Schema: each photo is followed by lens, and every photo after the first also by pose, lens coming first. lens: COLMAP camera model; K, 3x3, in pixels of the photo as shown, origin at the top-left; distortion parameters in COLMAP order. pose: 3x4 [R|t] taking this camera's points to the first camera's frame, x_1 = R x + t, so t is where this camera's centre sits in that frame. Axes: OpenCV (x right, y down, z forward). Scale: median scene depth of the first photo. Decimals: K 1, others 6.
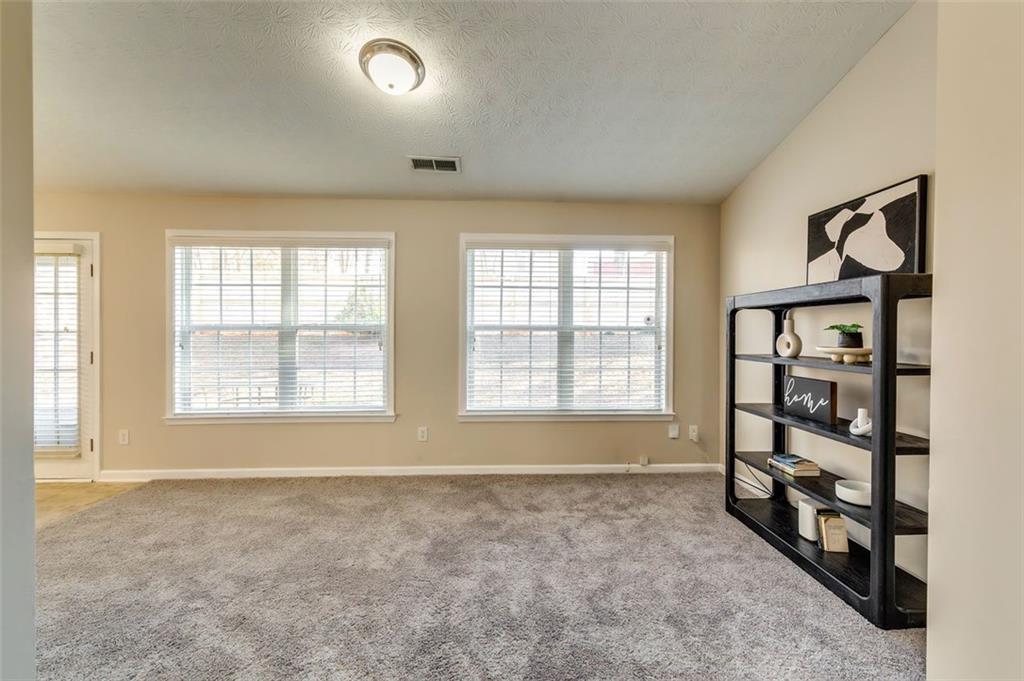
lens RADIAL K [[442.5, 0, 508.7], [0, 442.5, 337.9], [0, 0, 1]] dist [0.009070, 0.000244]
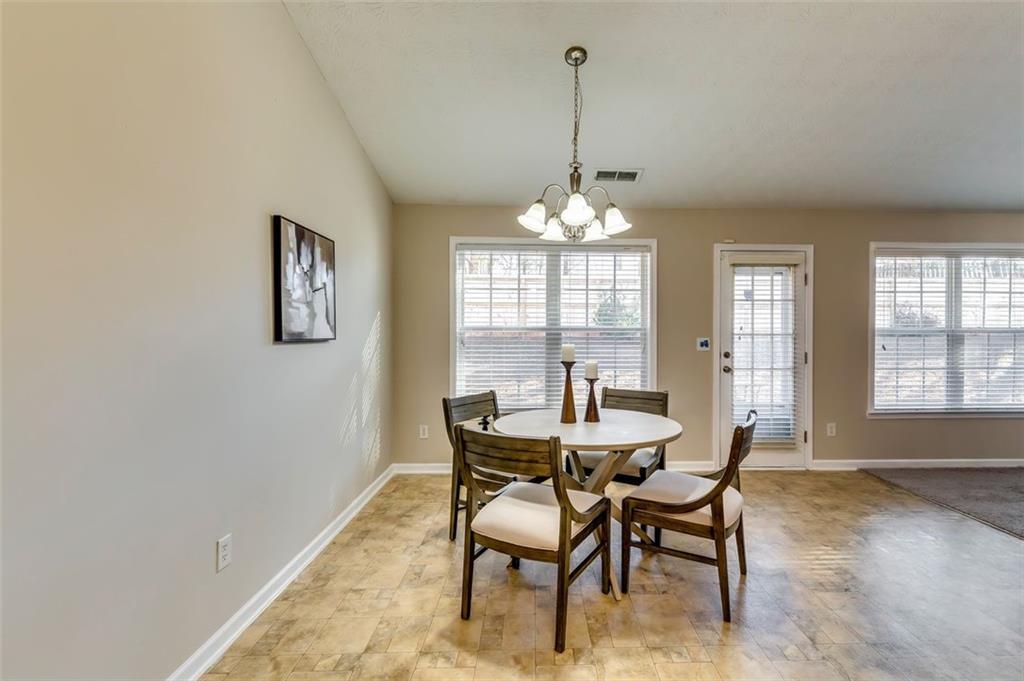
lens RADIAL K [[435.4, 0, 512.0], [0, 435.4, 340.5], [0, 0, 1]] dist [0.021081, 0.000244]
pose [[0.999727, 0.001453, 0.023299, -1.625338], [-0.001540, 0.999992, 0.003735, -0.002193], [-0.023293, -0.003770, 0.999722, -0.072082]]
